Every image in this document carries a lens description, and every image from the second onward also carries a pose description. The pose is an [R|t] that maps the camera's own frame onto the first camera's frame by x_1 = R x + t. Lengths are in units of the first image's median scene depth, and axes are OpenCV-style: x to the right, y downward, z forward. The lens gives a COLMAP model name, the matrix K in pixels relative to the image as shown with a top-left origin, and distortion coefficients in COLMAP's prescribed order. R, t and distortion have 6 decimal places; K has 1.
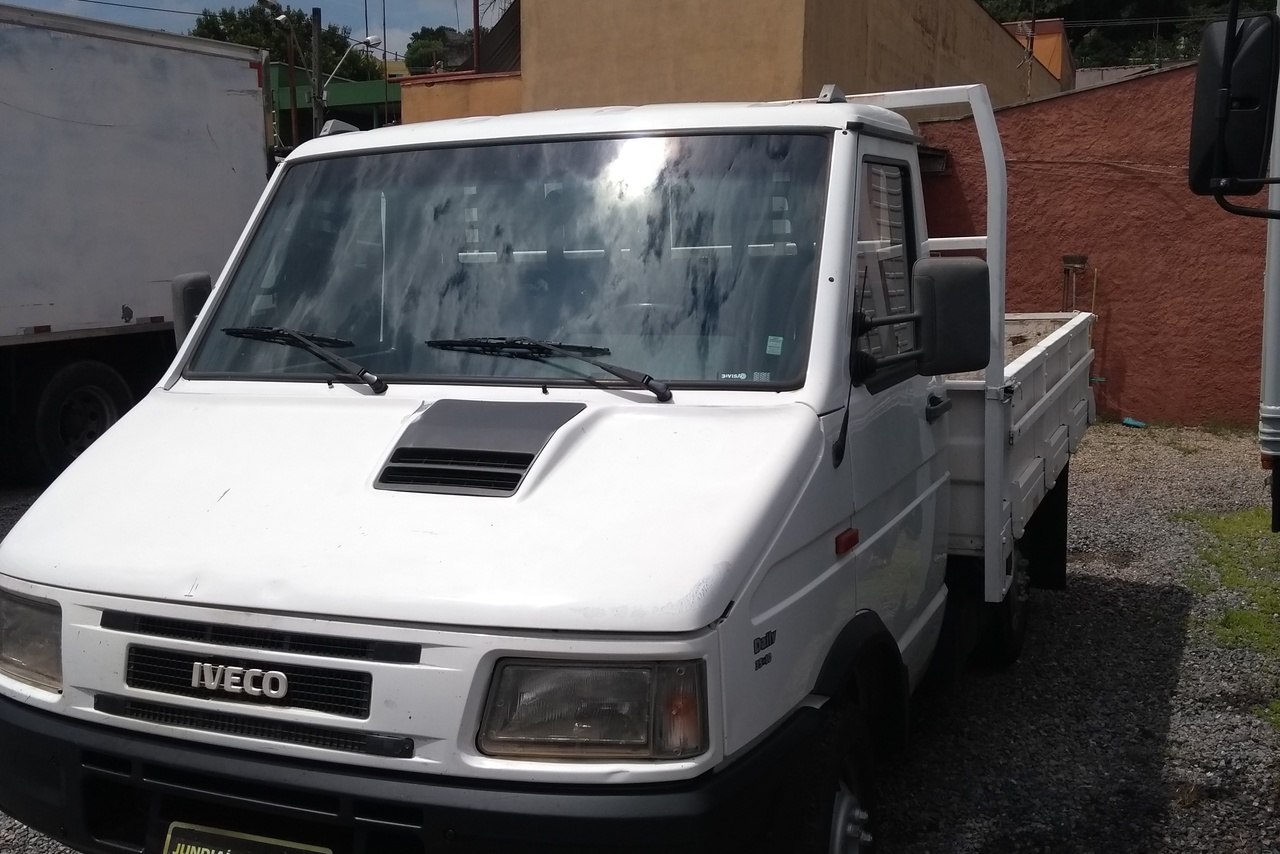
lens RADIAL K [[1336.5, 0, 638.0], [0, 1336.5, 423.5], [0, 0, 1]] dist [0.048472, 0.000000]
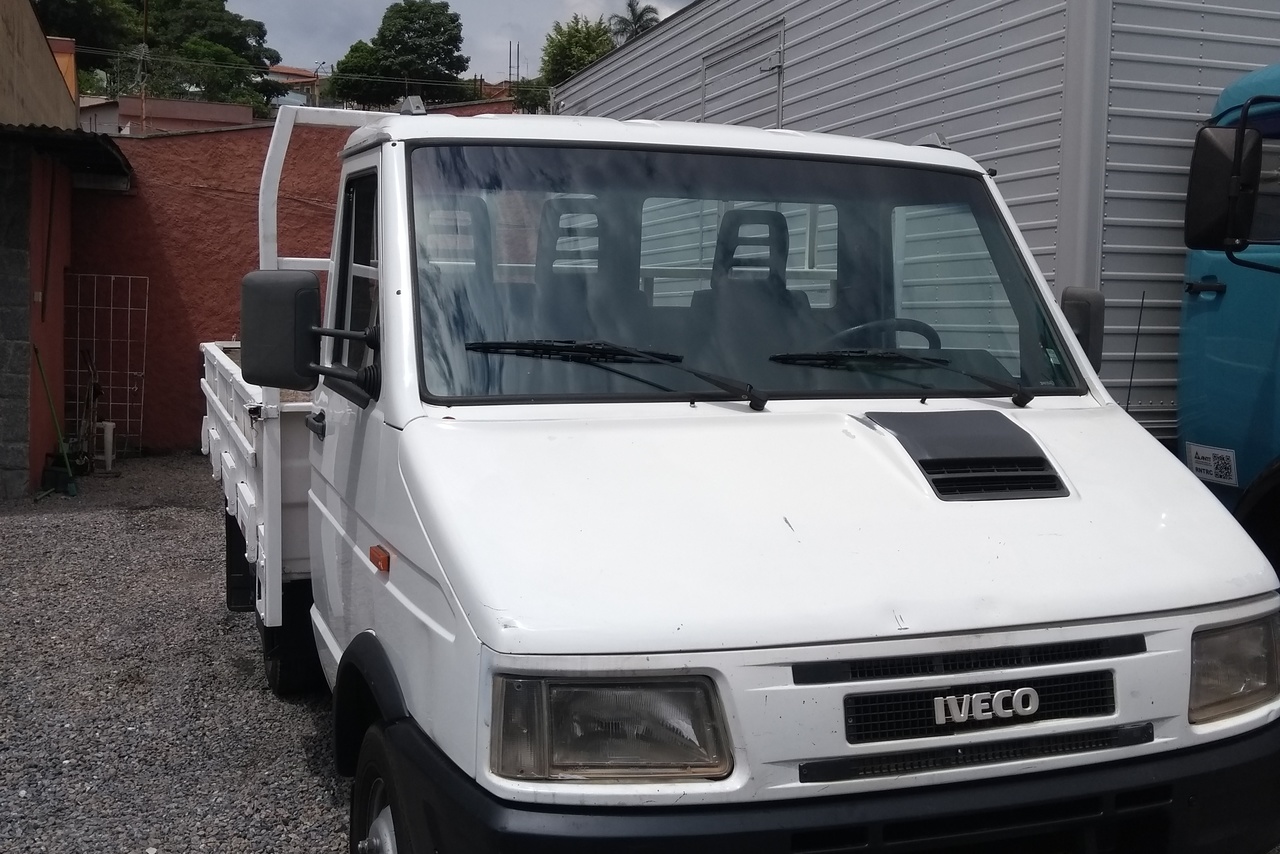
lens RADIAL K [[1336.5, 0, 639.4], [0, 1336.5, 428.9], [0, 0, 1]] dist [0.048472, 0.000000]
pose [[0.706114, -0.037722, 0.707093, -1.089072], [0.052623, 0.998614, 0.000724, -0.017515], [-0.706140, 0.036698, 0.707121, 0.474767]]
